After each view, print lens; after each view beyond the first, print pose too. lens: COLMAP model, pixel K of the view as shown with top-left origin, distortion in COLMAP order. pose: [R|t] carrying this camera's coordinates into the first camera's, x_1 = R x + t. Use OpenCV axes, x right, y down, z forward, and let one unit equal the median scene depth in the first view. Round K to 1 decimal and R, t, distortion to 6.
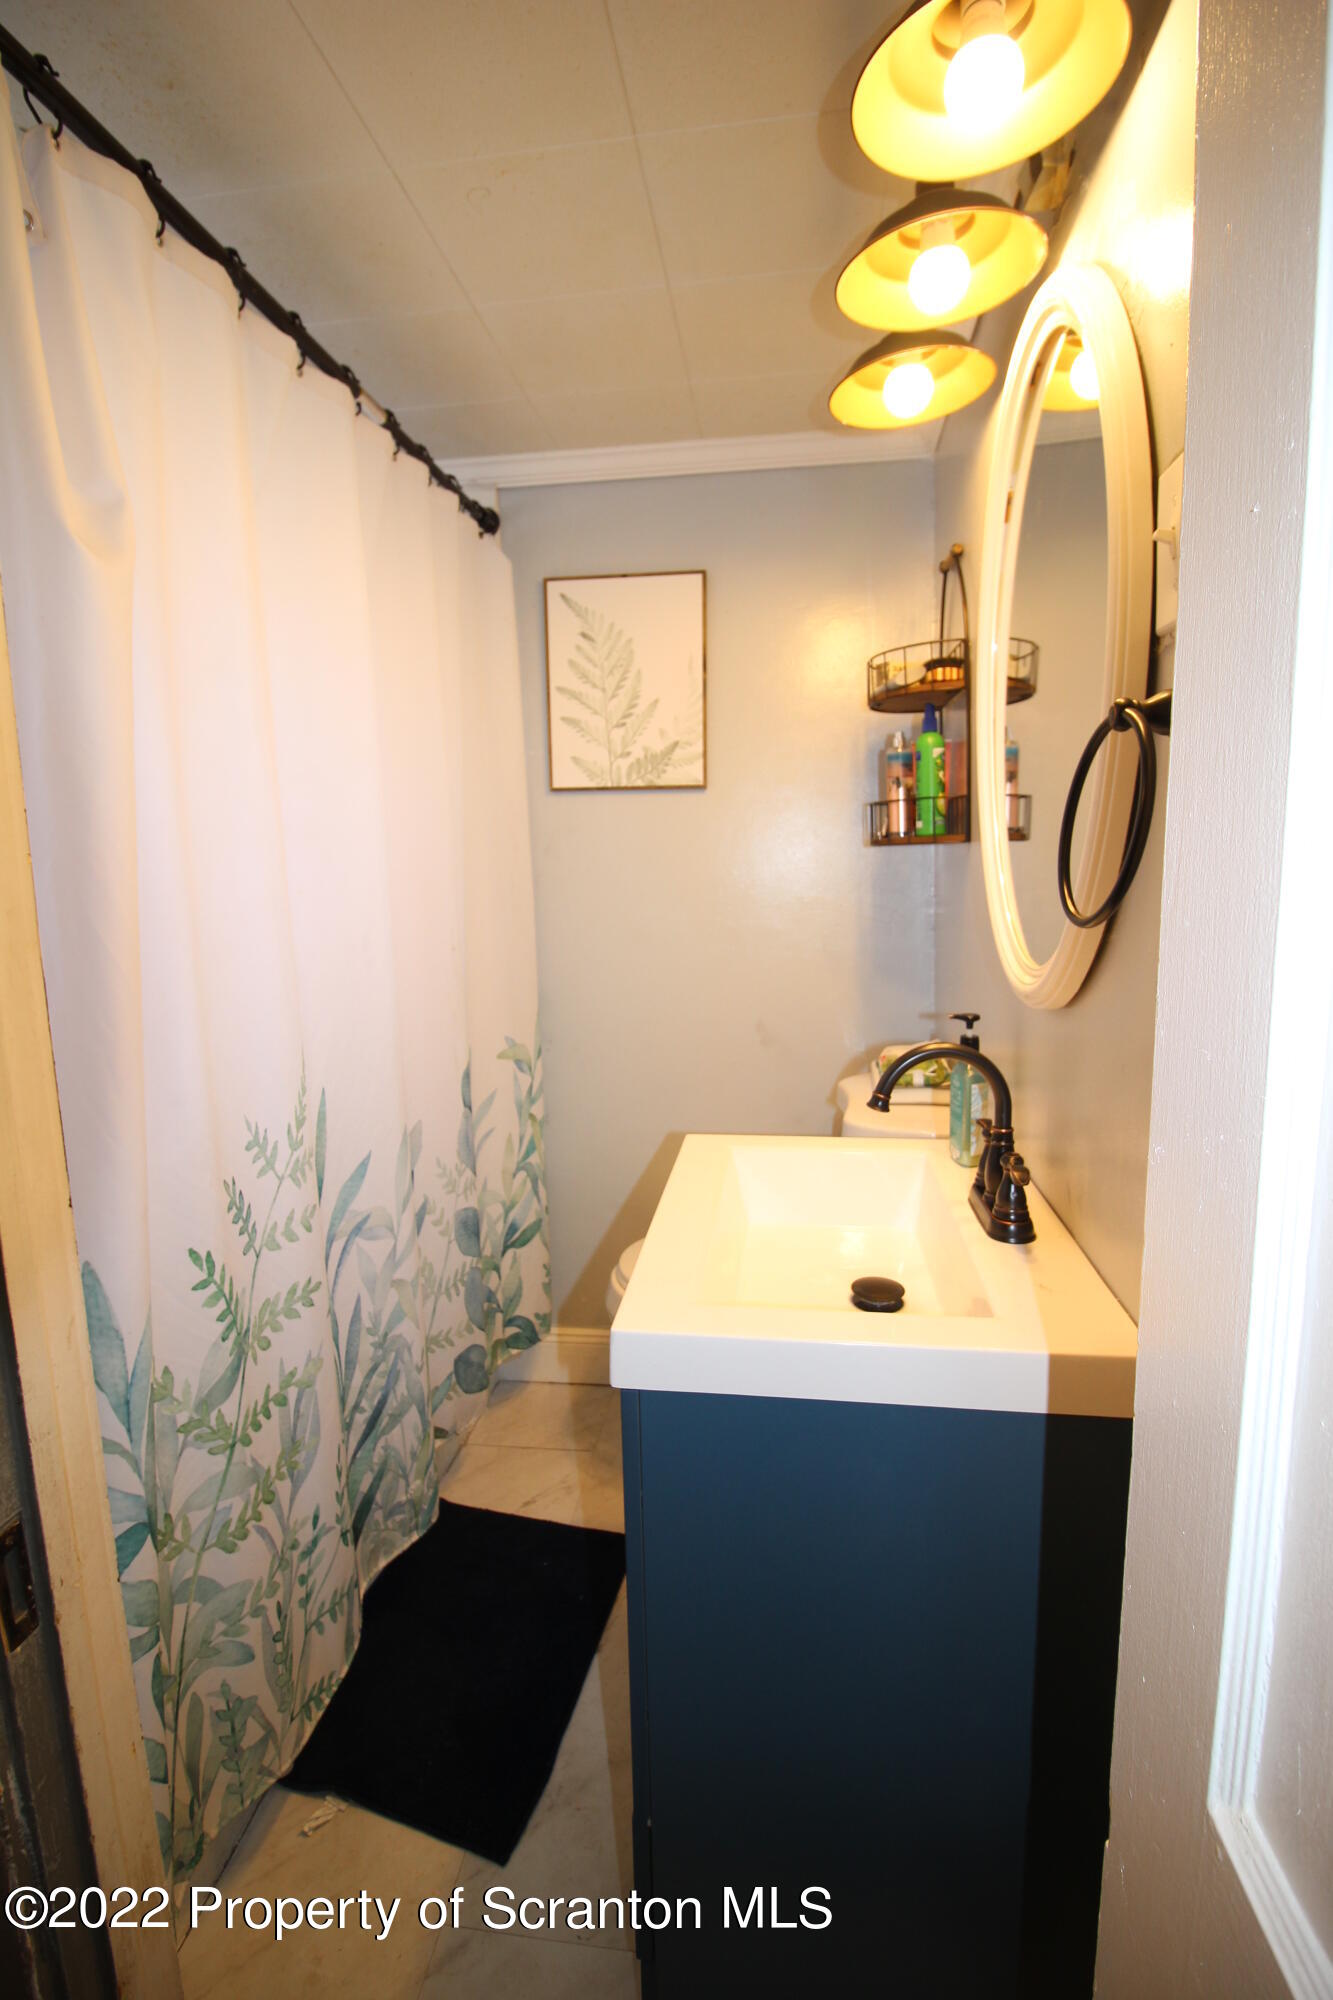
lens RADIAL K [[937.8, 0, 670.6], [0, 937.8, 991.3], [0, 0, 1]] dist [-0.004770, -0.001897]
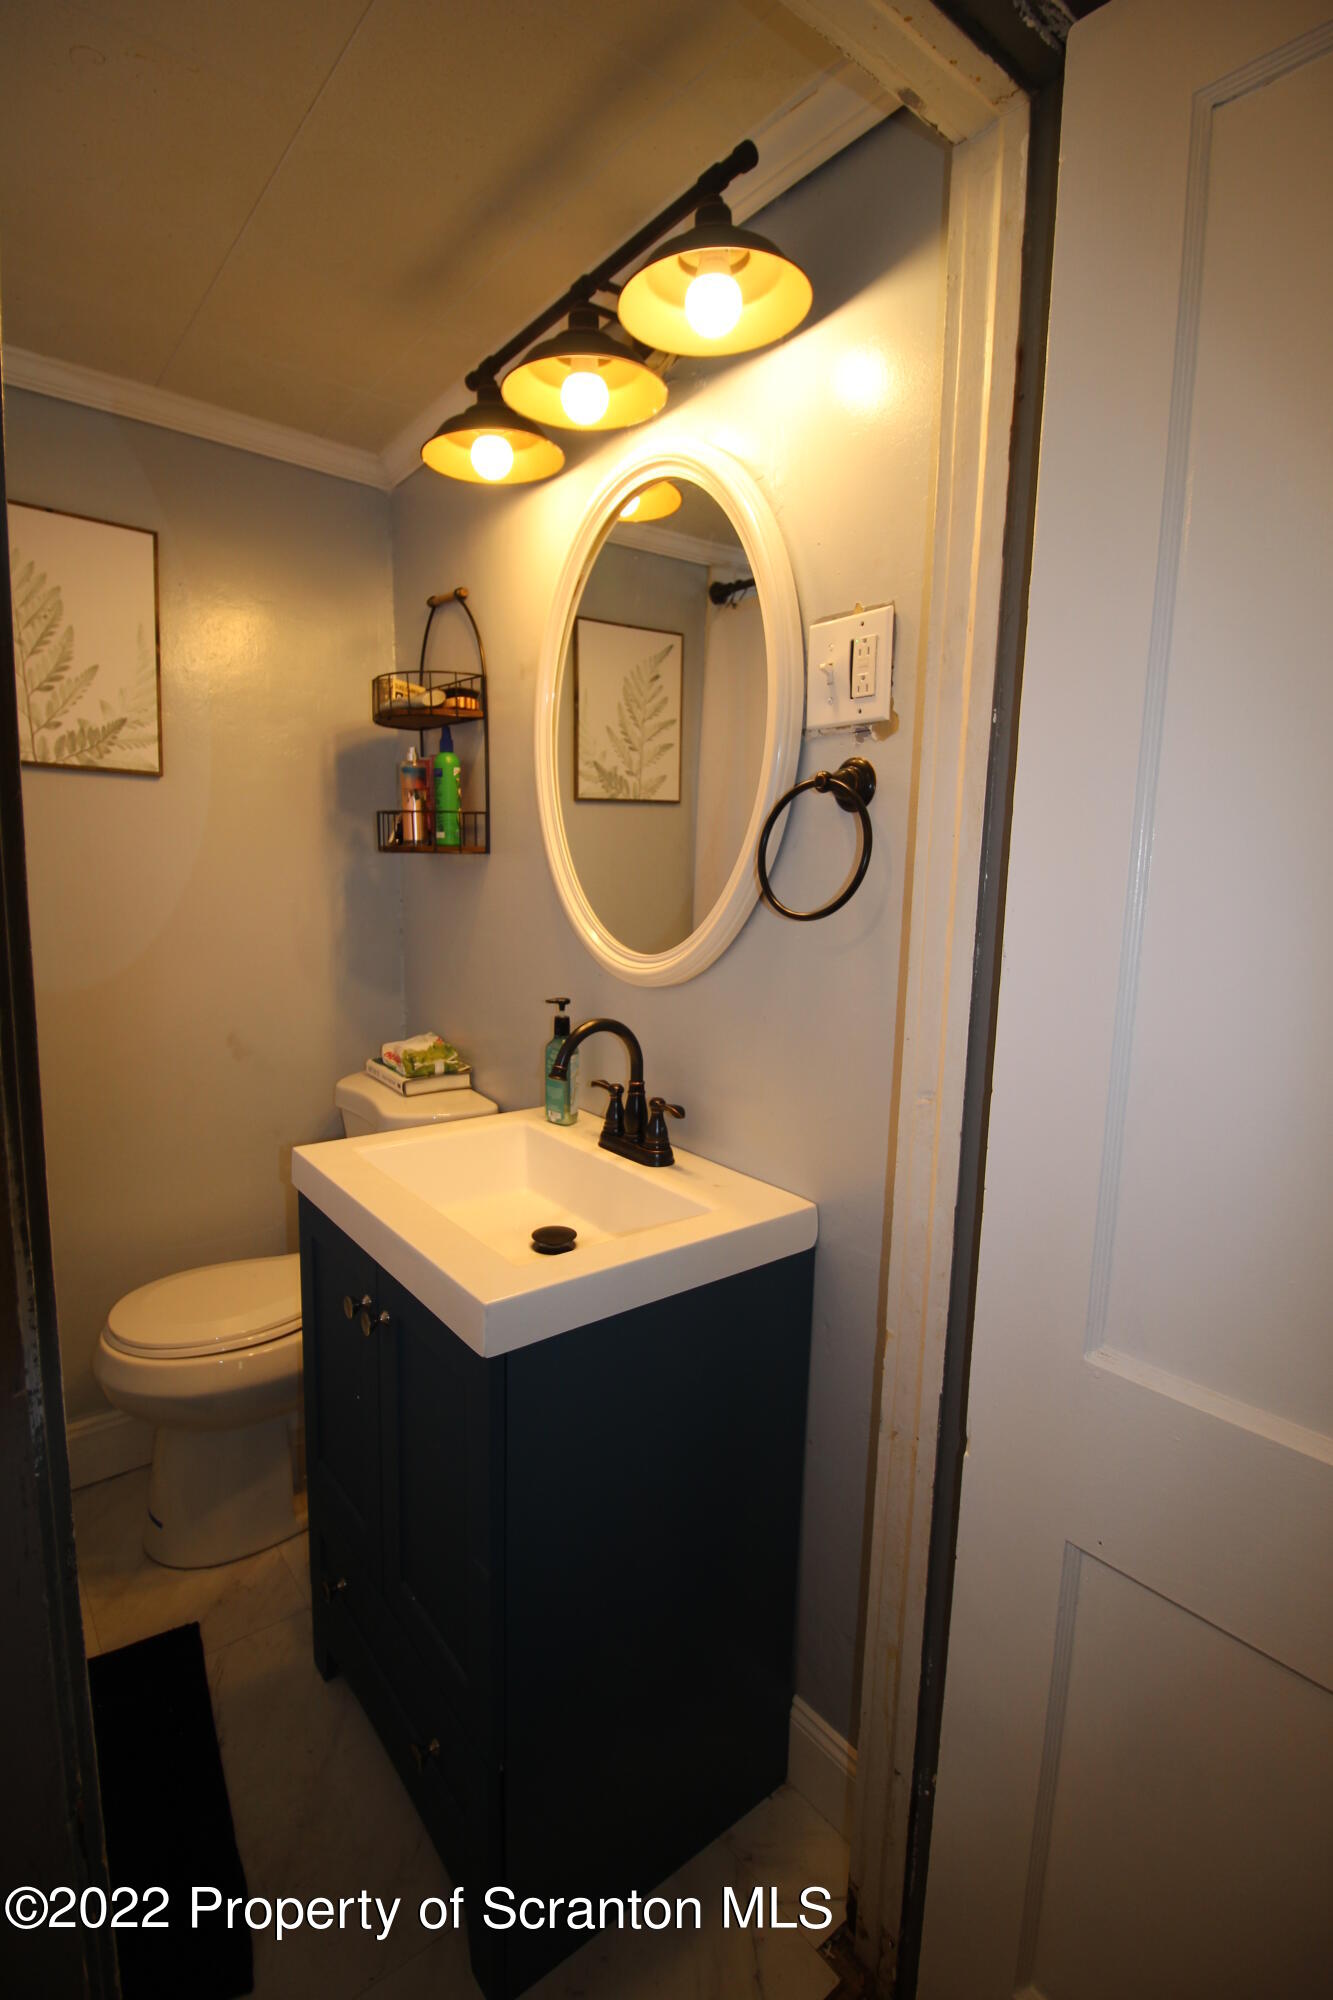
lens RADIAL K [[937.8, 0, 659.3], [0, 937.8, 1010.1], [0, 0, 1]] dist [-0.004770, -0.001897]
pose [[0.713331, -0.062903, 0.697999, -0.313617], [0.055154, 0.997914, 0.033565, 0.003942], [-0.698654, 0.014555, 0.715312, 0.035401]]
